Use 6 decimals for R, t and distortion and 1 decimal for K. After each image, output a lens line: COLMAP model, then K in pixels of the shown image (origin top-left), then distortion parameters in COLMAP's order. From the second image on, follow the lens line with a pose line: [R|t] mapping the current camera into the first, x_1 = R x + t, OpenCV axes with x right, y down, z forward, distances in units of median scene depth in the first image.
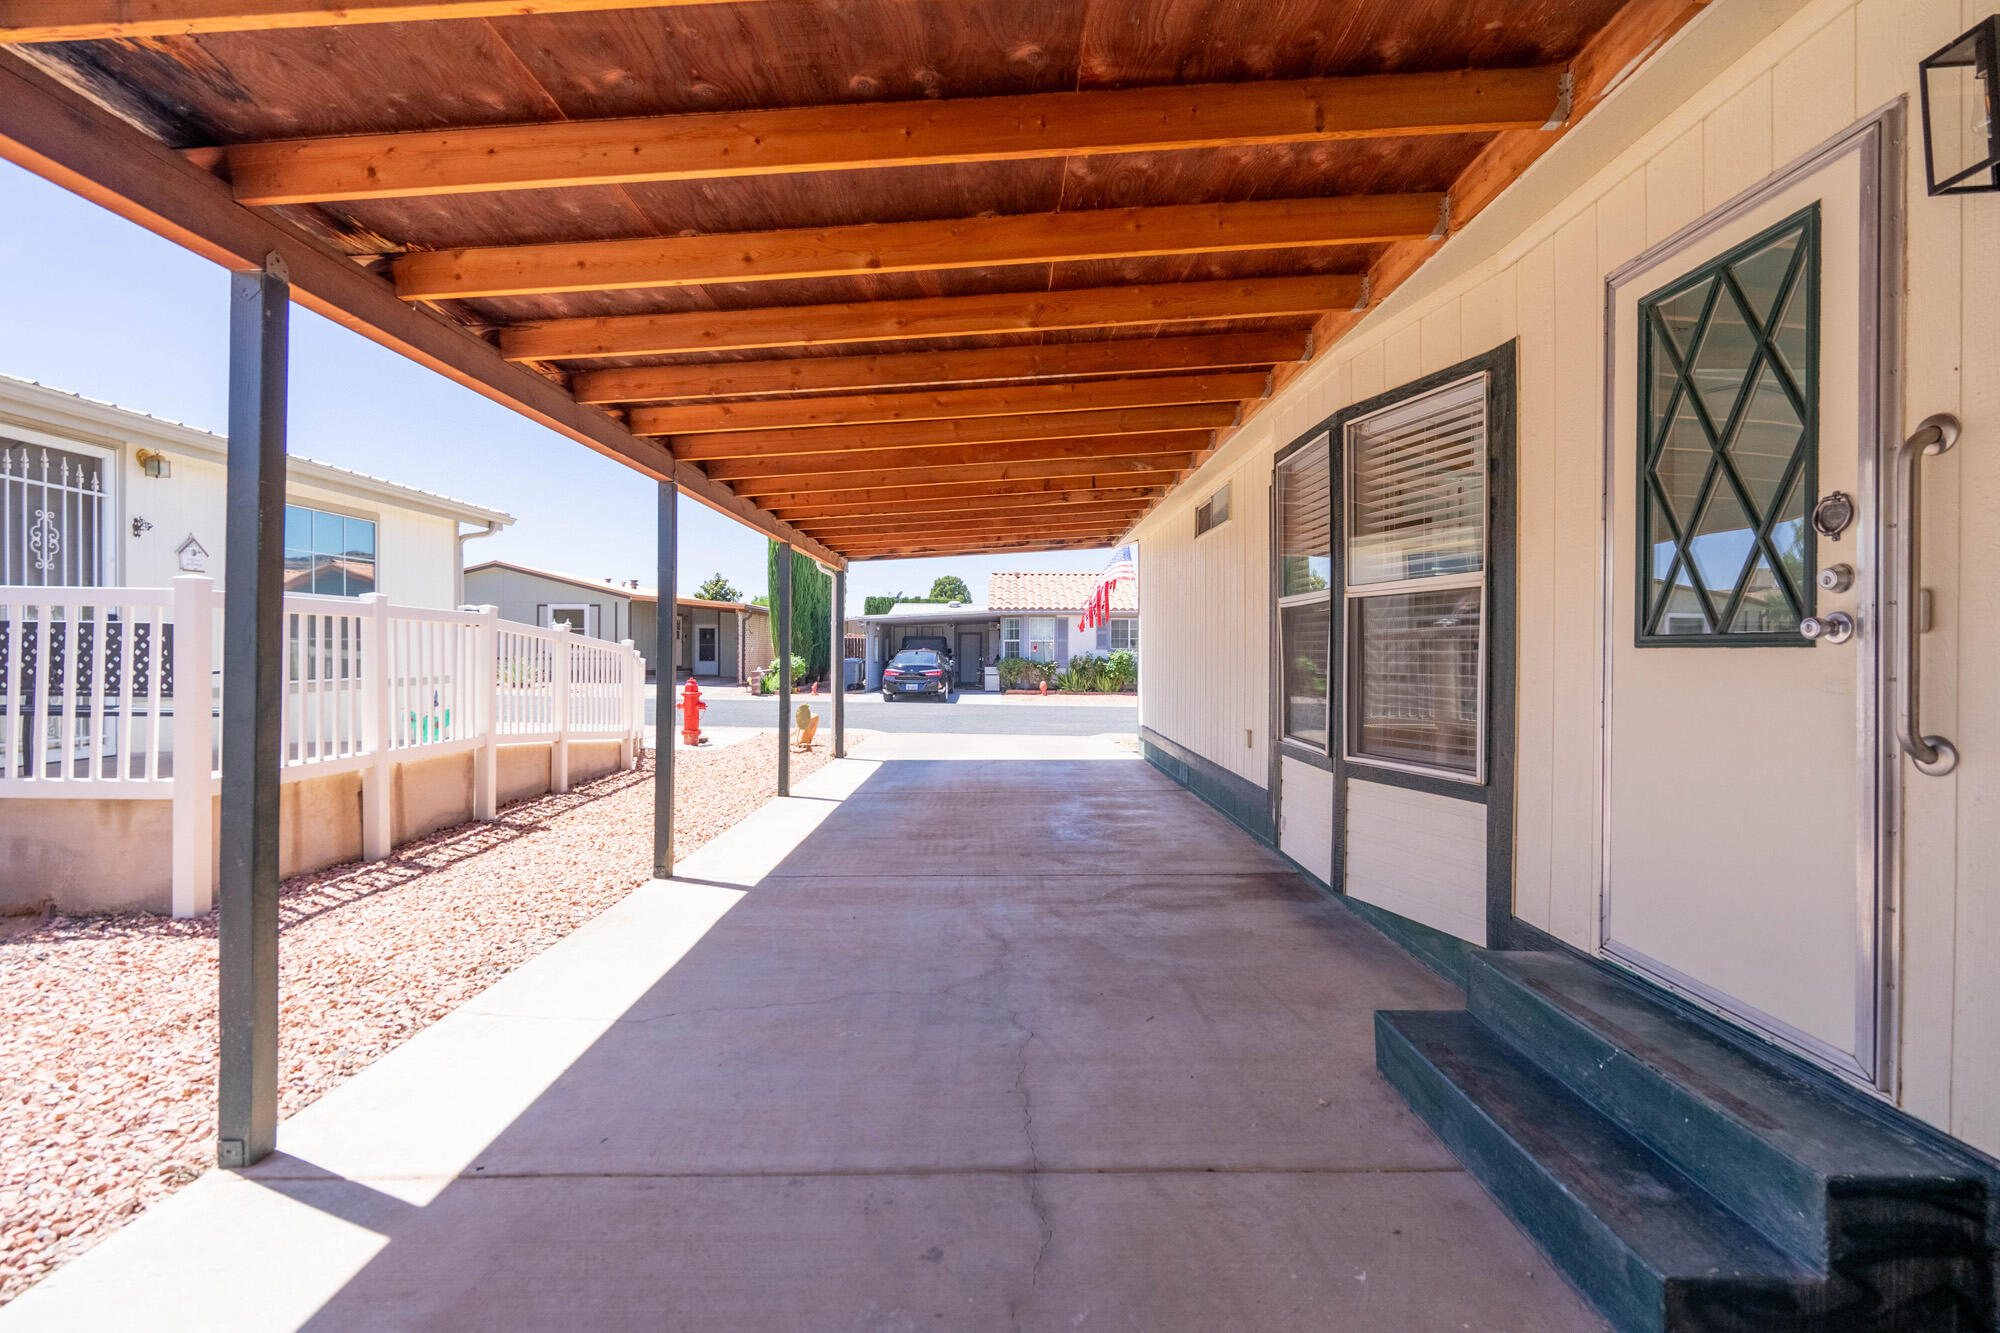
lens RADIAL K [[899.0, 0, 1007.0], [0, 899.0, 648.9], [0, 0, 1]] dist [0.010035, -0.000269]
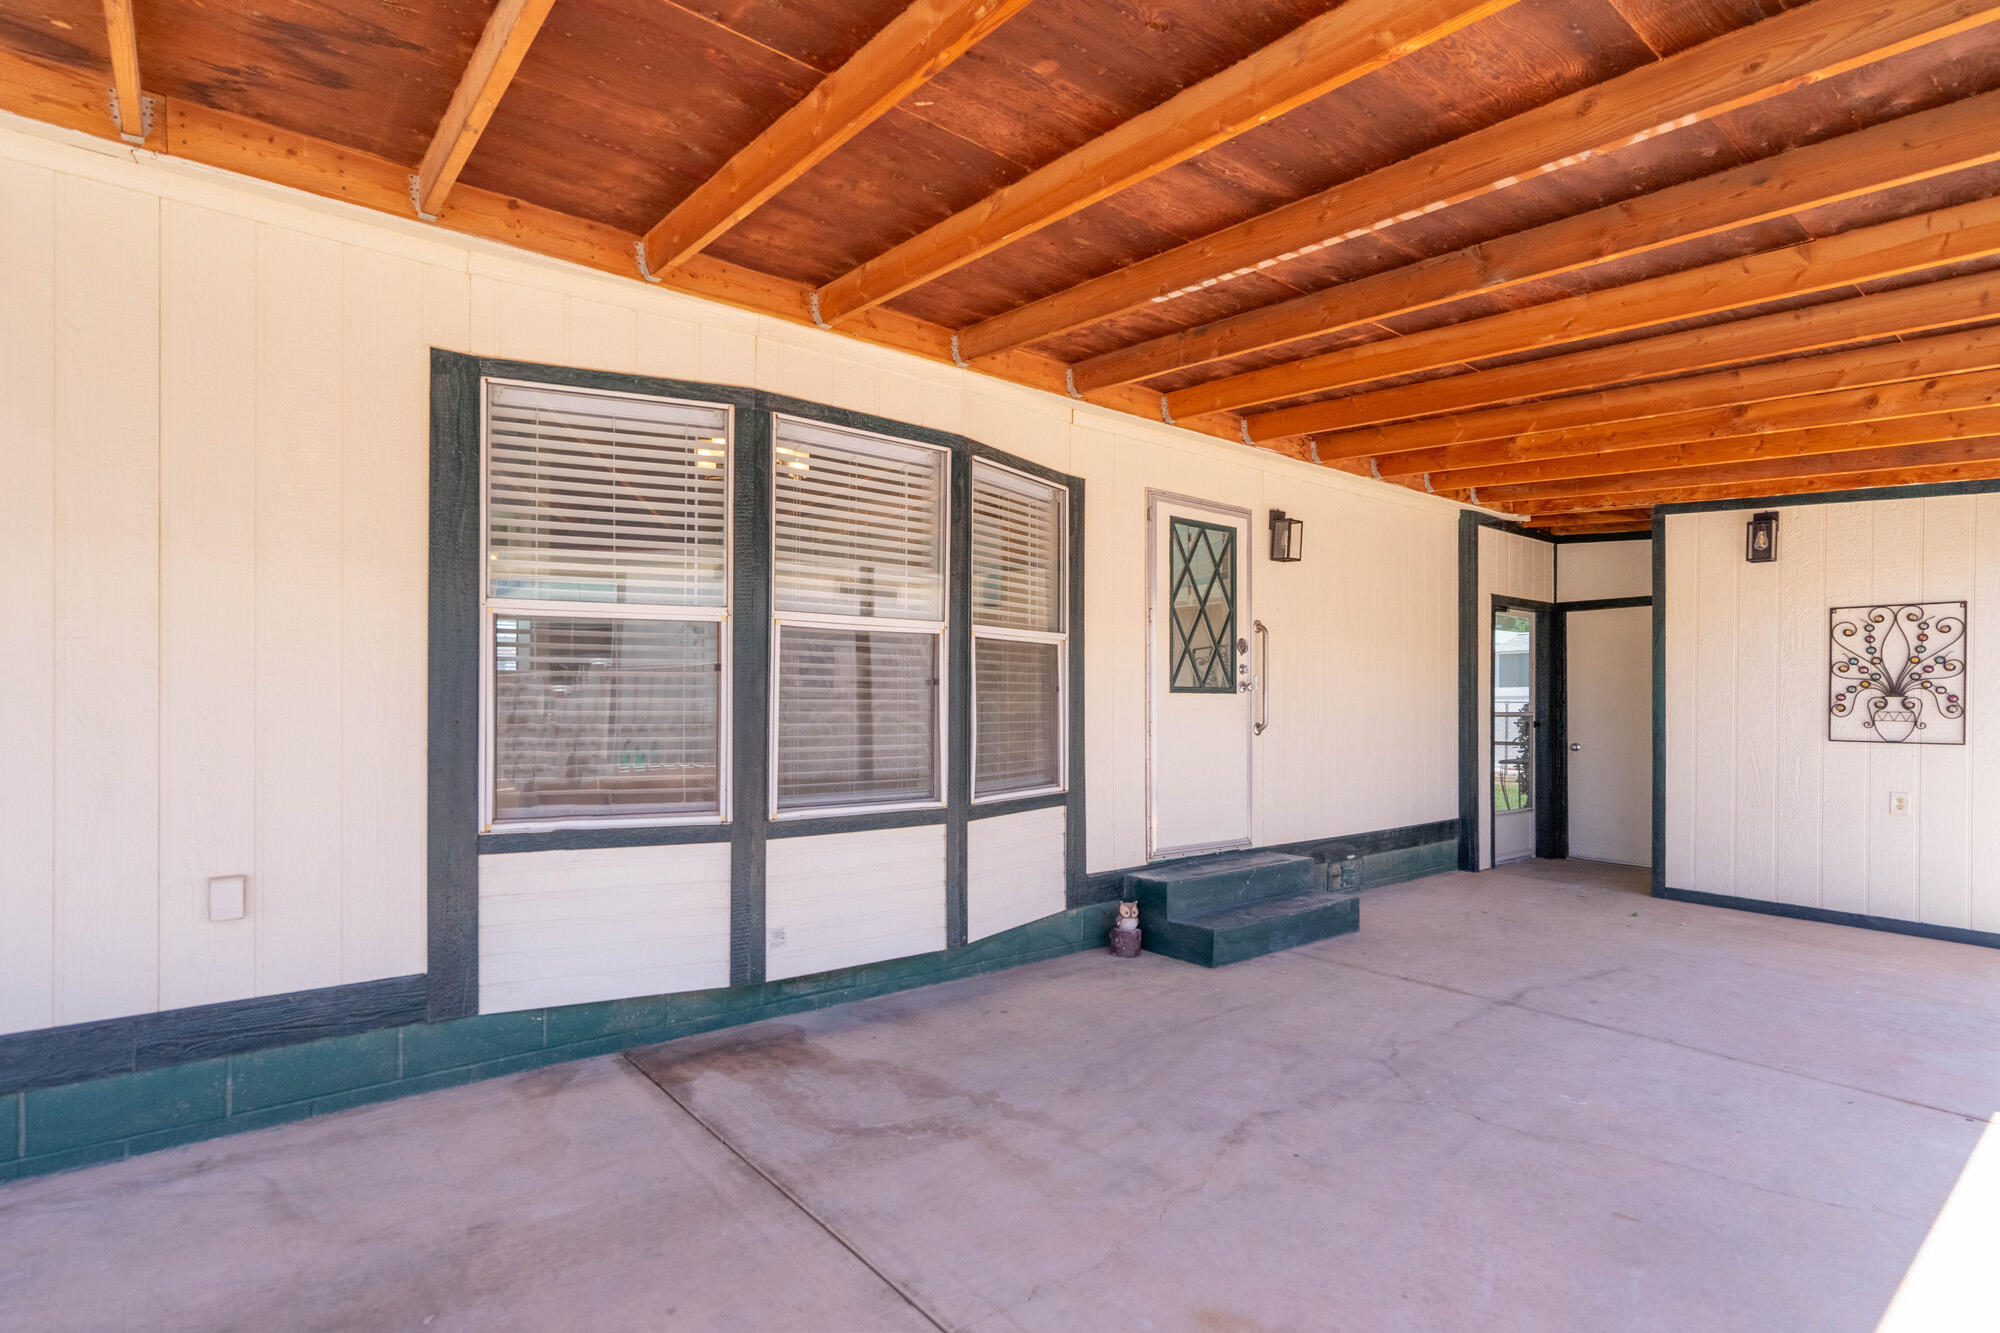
lens RADIAL K [[957.8, 0, 1000.1], [0, 957.8, 704.2], [0, 0, 1]] dist [-0.000029, 0.000168]
pose [[-0.605643, -0.005348, 0.795719, -0.827363], [-0.006857, 0.999975, 0.001503, 0.025736], [-0.795707, -0.004546, -0.605664, 2.860846]]
